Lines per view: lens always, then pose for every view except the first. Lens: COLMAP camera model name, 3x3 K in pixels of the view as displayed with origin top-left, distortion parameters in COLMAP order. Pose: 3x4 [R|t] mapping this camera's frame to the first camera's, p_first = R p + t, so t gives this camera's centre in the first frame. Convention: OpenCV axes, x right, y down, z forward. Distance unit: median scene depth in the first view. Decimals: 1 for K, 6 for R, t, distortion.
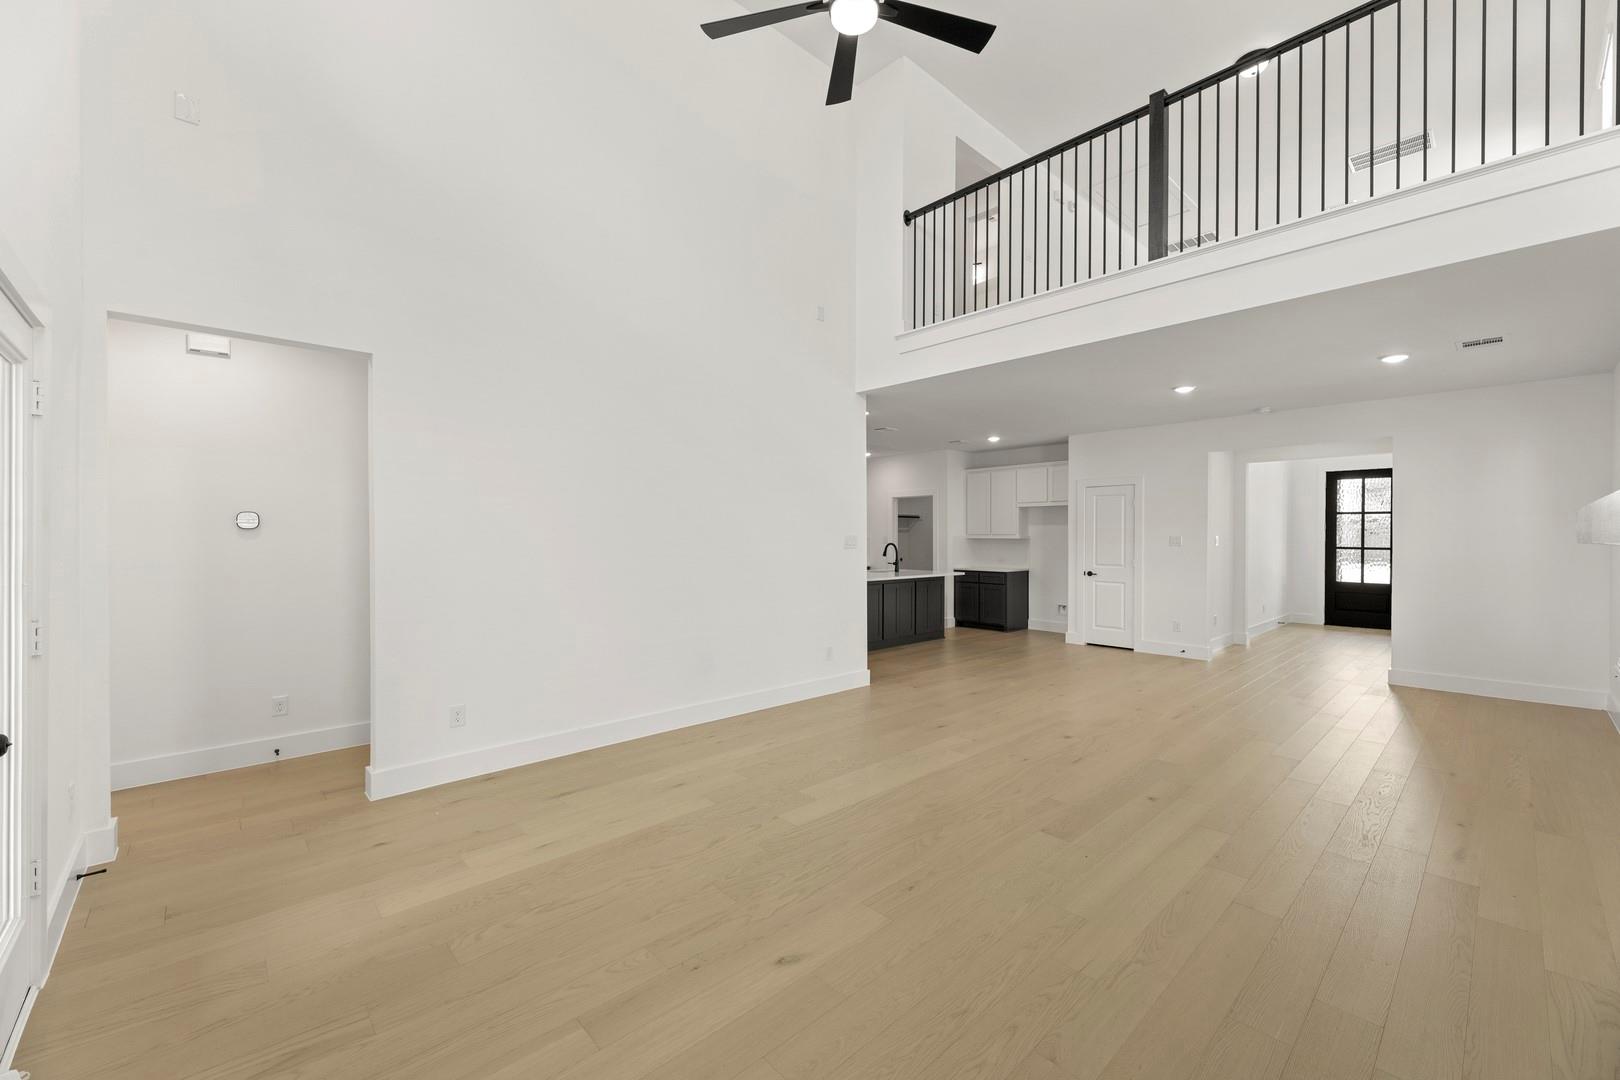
lens RADIAL K [[654.3, 0, 812.8], [0, 654.3, 551.4], [0, 0, 1]] dist [0.000945, -0.000202]
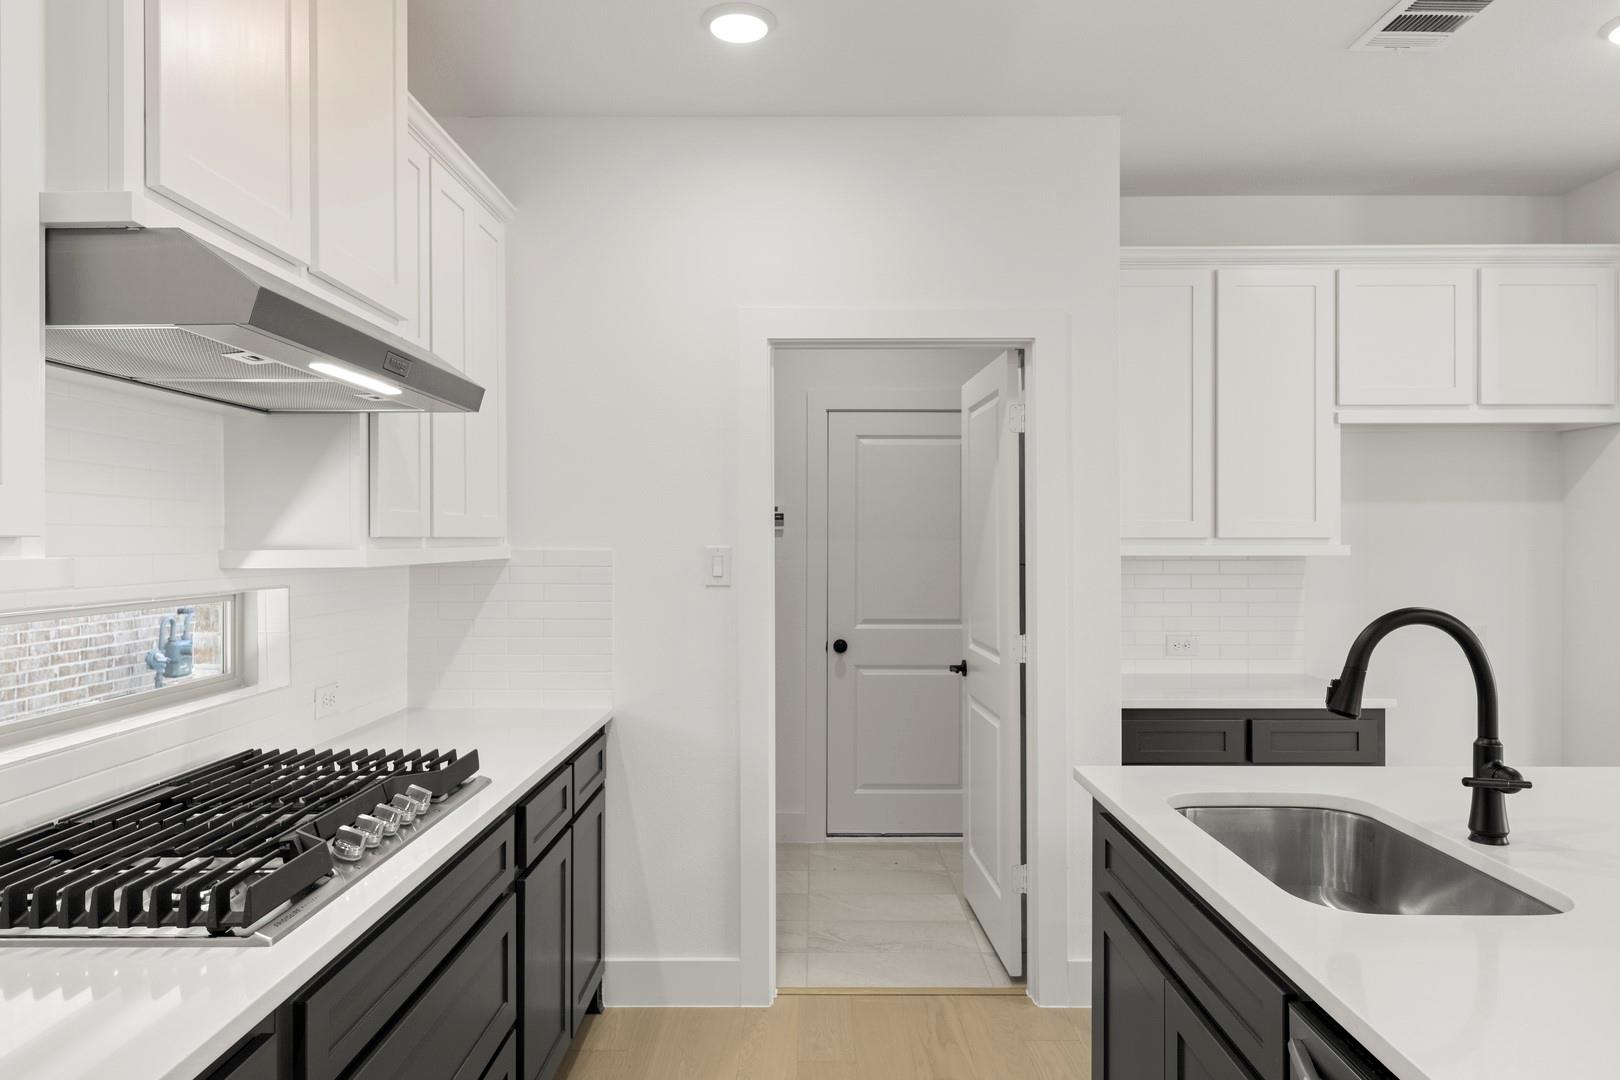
lens RADIAL K [[1070.0, 0, 844.6], [0, 1070.0, 542.5], [0, 0, 1]] dist [-0.000944, -0.000096]
pose [[0.666413, -0.006097, 0.745558, -0.095961], [0.022721, 0.999668, -0.012135, -0.023702], [-0.745237, 0.025027, 0.666330, 0.865467]]
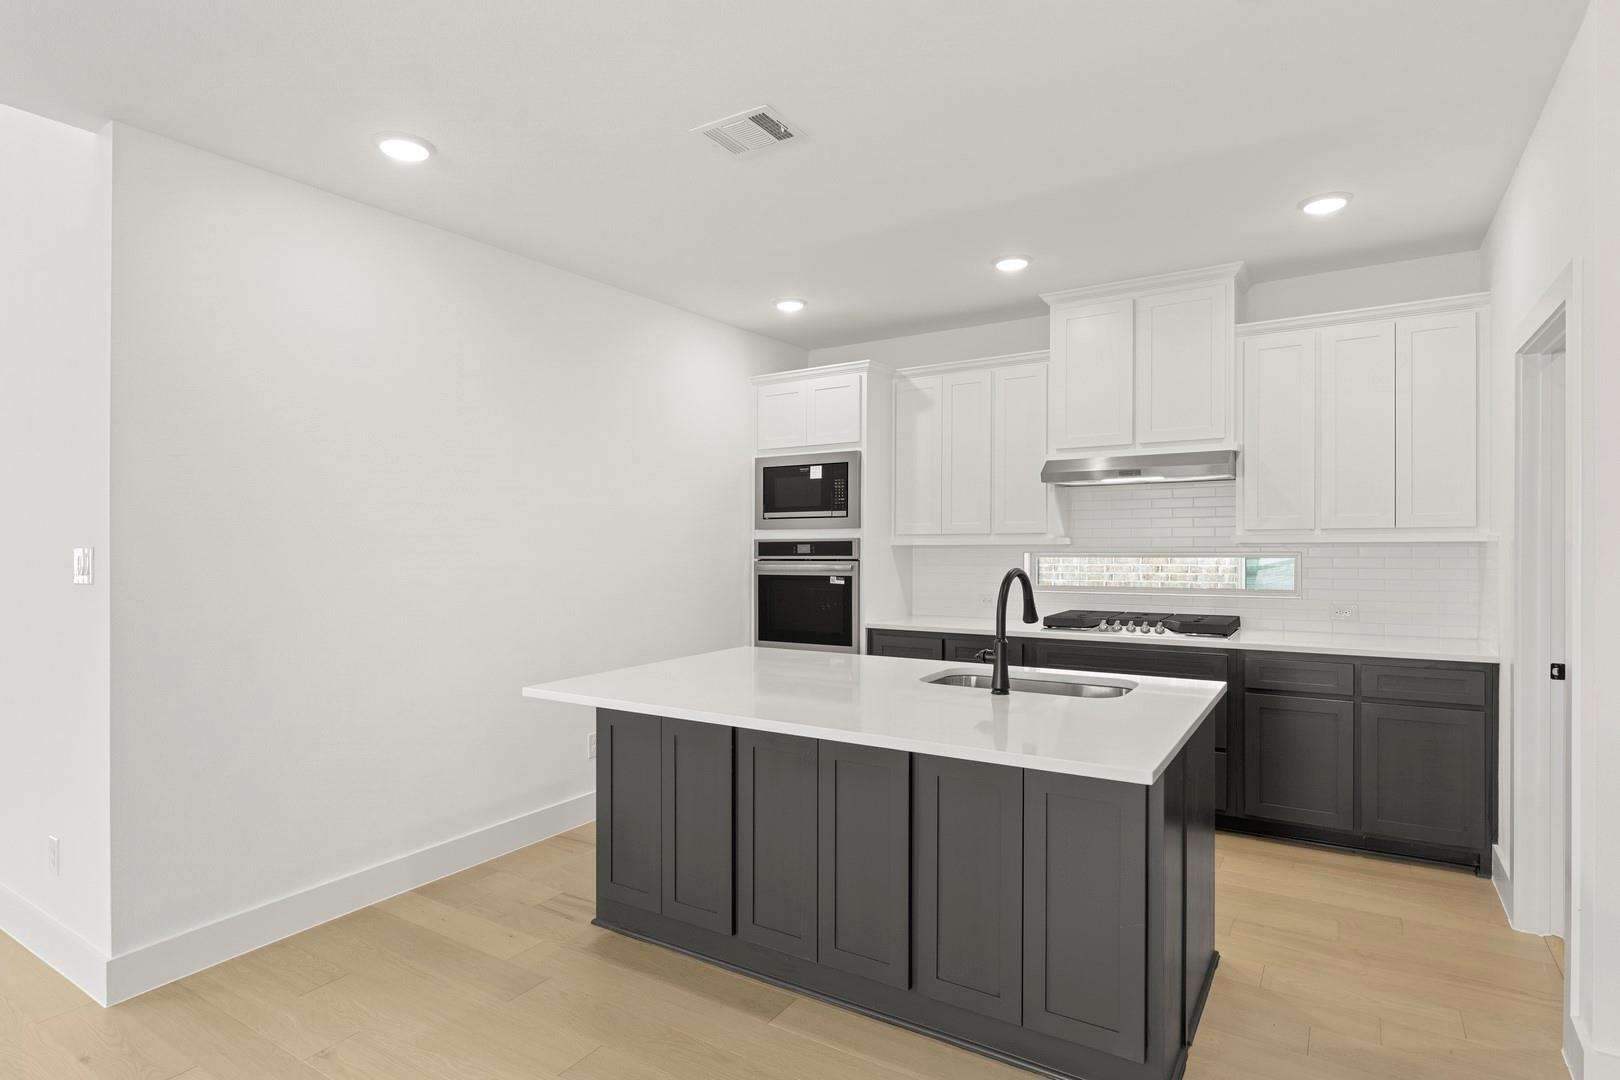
lens RADIAL K [[852.5, 0, 810.0], [0, 852.5, 540.0], [0, 0, 1]] dist [-0.002752, -0.000244]
pose [[0.239984, -0.004554, -0.970766, 0.370758], [-0.011986, 0.999899, -0.007654, -0.018940], [0.970703, 0.013473, 0.239905, 0.784281]]
